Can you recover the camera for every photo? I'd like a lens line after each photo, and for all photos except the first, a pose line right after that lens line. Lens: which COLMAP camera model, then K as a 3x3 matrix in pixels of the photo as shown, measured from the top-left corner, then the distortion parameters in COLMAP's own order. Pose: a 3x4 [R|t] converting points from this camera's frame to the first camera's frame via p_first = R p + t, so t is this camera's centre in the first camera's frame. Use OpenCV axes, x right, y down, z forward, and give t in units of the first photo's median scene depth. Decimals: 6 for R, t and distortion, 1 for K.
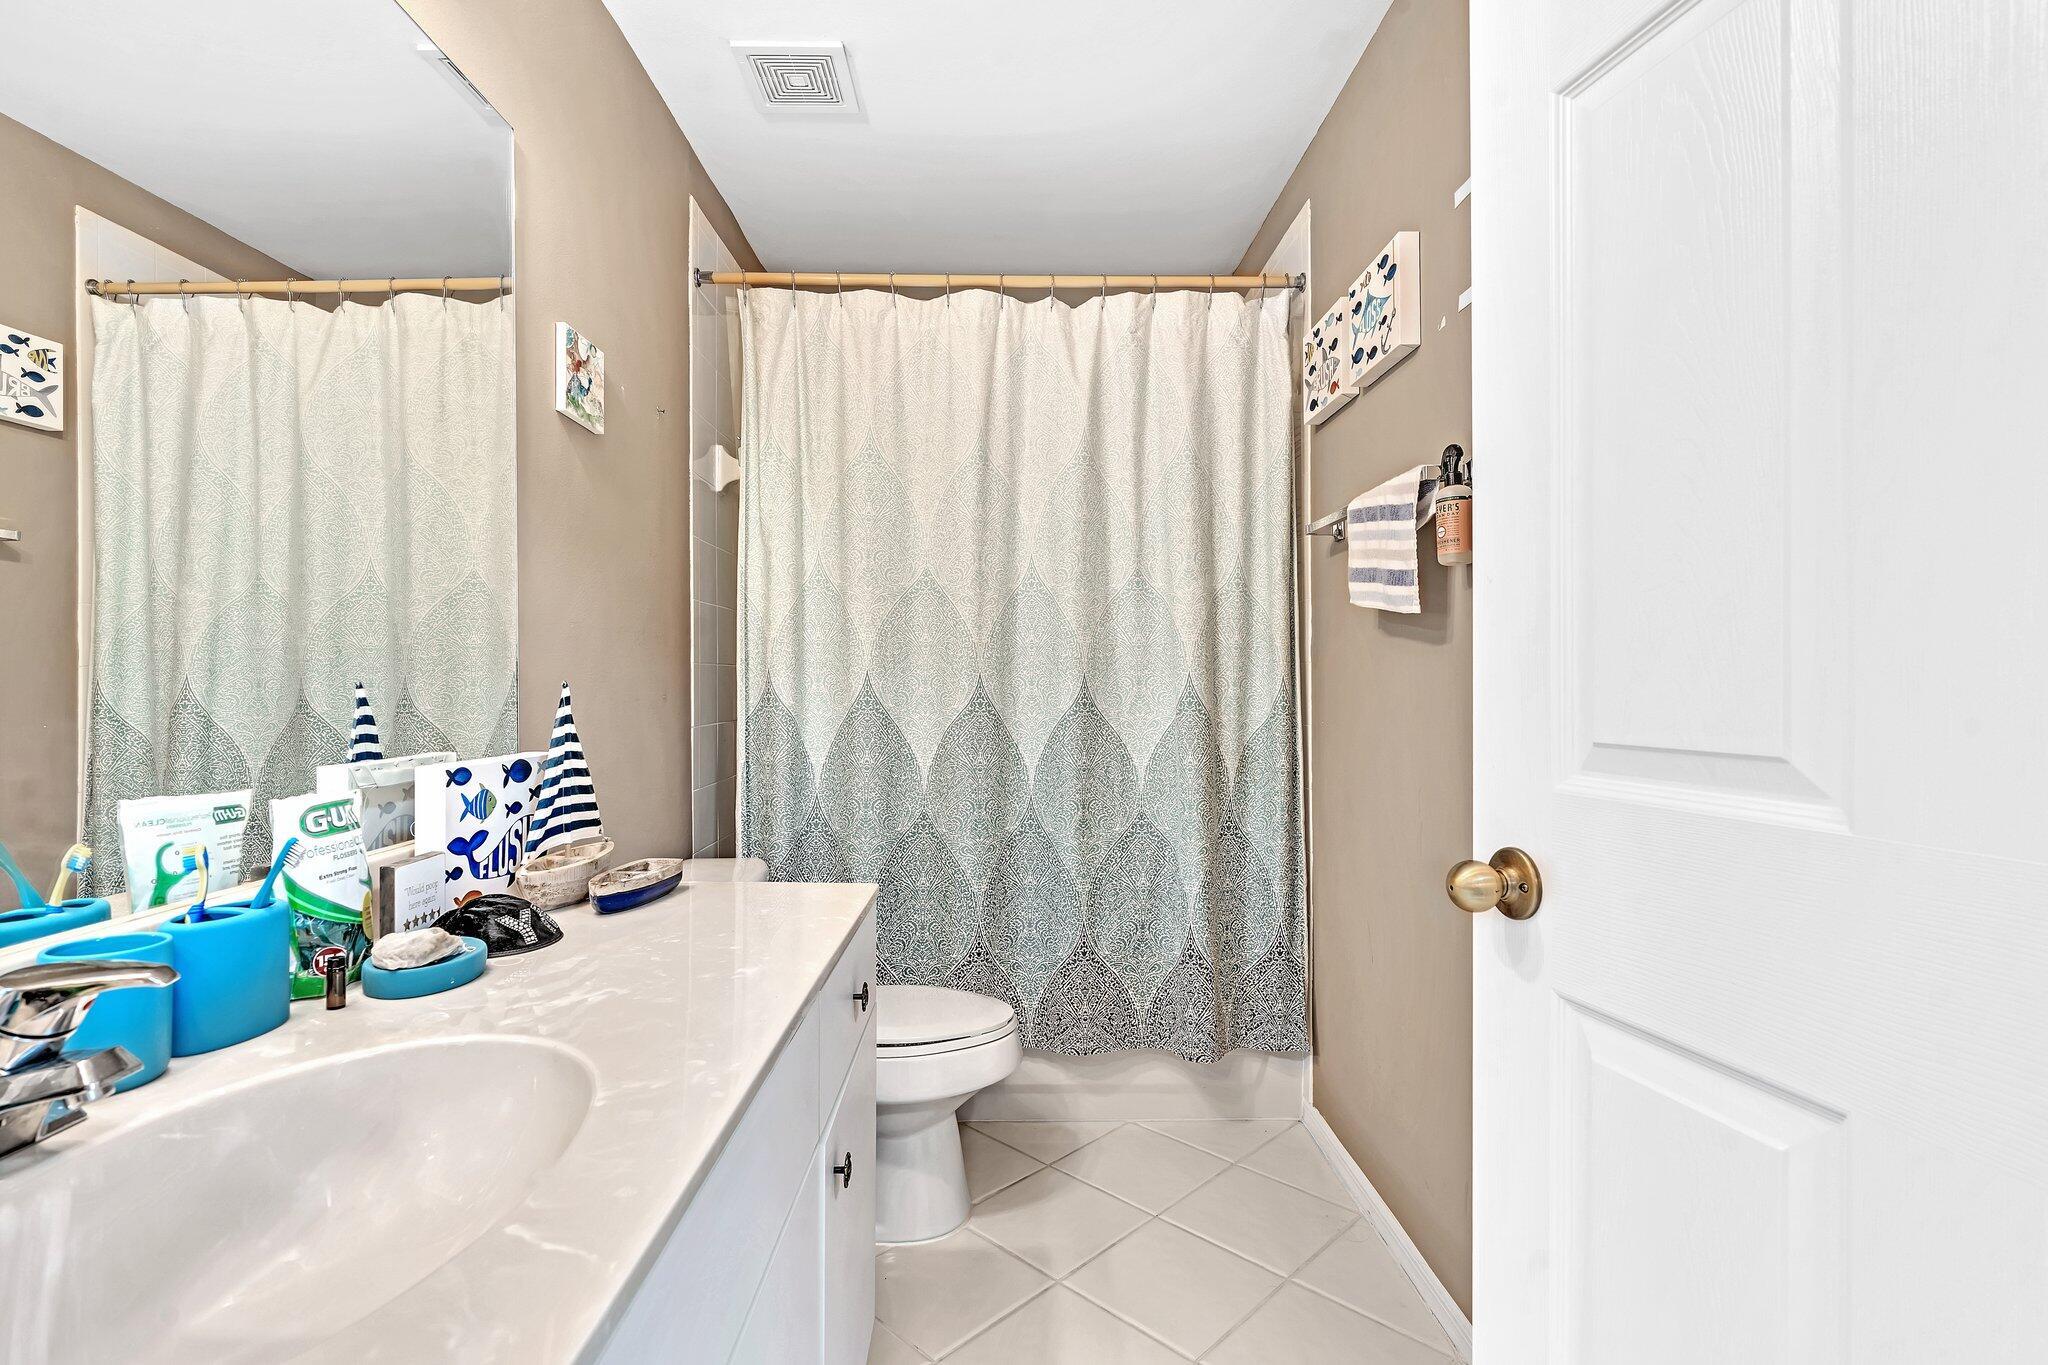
lens RADIAL K [[966.2, 0, 1061.8], [0, 966.2, 678.3], [0, 0, 1]] dist [-0.011870, 0.004873]
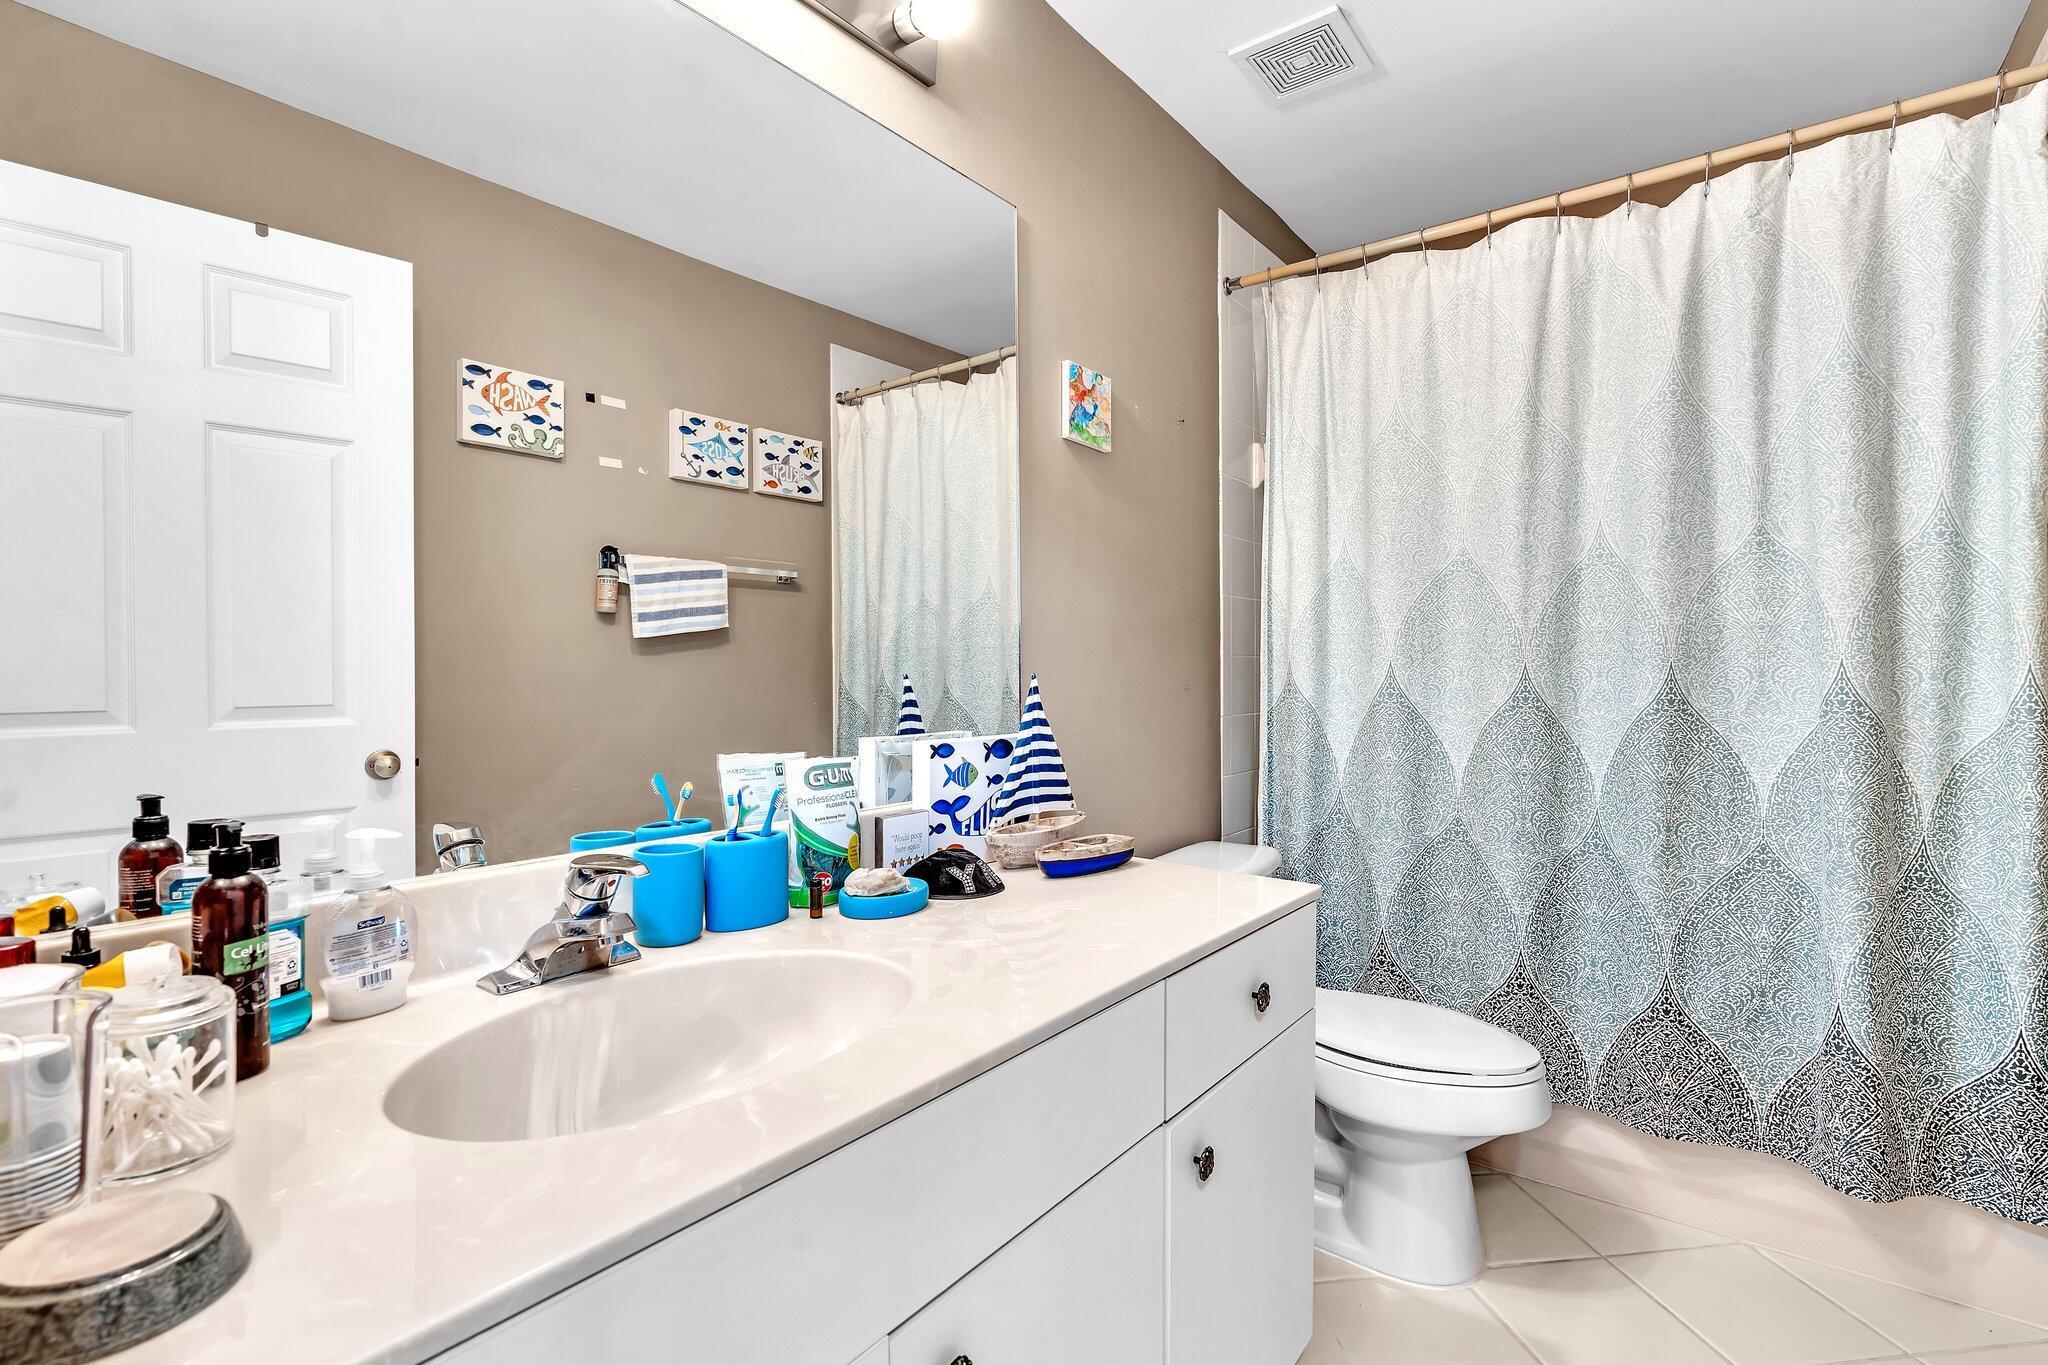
lens RADIAL K [[966.2, 0, 1035.4], [0, 966.2, 676.7], [0, 0, 1]] dist [-0.011870, 0.004873]
pose [[0.779312, 0.002424, -0.626632, 0.117407], [0.002850, 0.999968, 0.007413, -0.000847], [0.626630, -0.007563, 0.779280, 0.052071]]
